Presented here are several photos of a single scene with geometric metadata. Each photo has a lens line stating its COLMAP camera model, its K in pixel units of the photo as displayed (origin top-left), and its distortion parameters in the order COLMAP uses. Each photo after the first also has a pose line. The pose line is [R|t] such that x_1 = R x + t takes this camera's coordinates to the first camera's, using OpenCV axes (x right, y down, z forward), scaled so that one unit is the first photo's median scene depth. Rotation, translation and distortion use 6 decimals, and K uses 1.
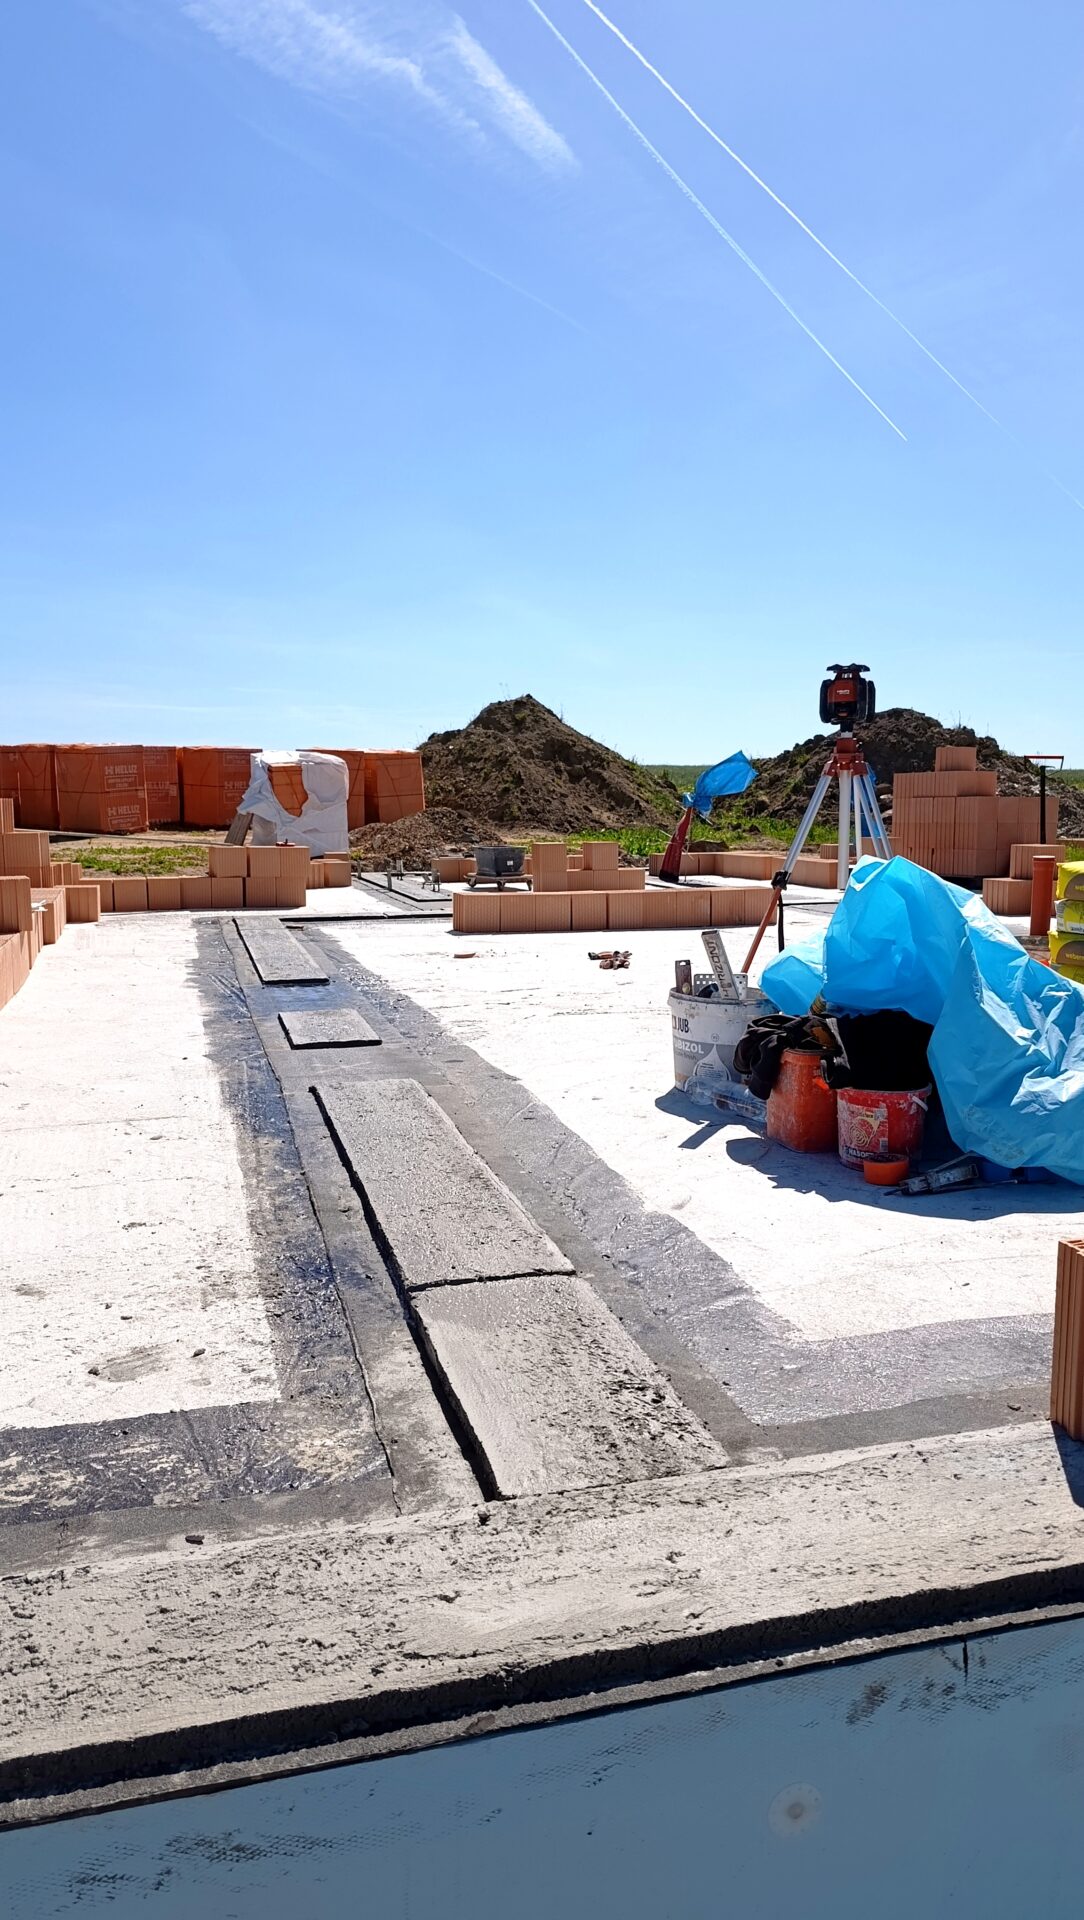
lens RADIAL K [[1322.5, 0, 542.0], [0, 1322.5, 960.0], [0, 0, 1]] dist [-0.005635, -0.006696]
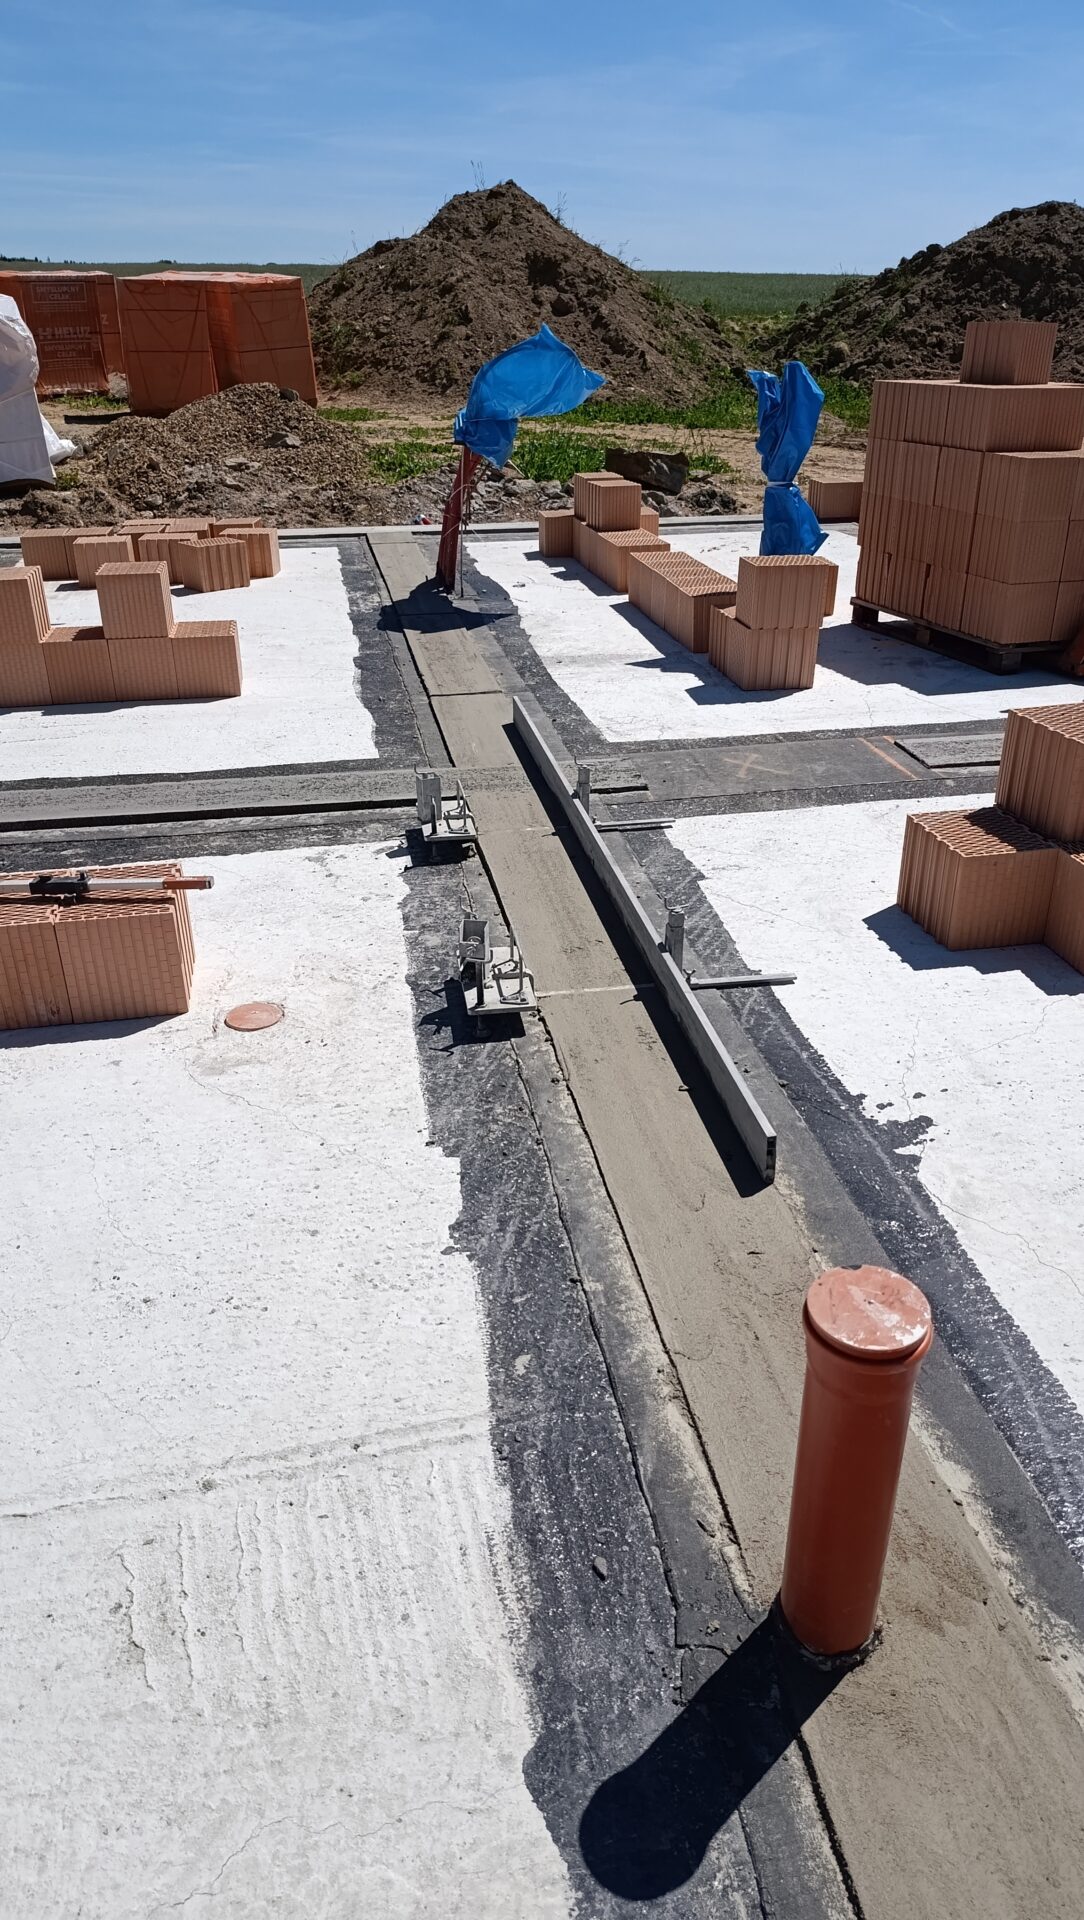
lens RADIAL K [[1322.5, 0, 542.0], [0, 1322.5, 960.0], [0, 0, 1]] dist [-0.005635, -0.006696]
pose [[0.995034, 0.046708, -0.087898, 0.088004], [-0.015303, 0.944354, 0.328574, -0.042268], [0.098354, -0.325597, 0.940379, 0.219996]]
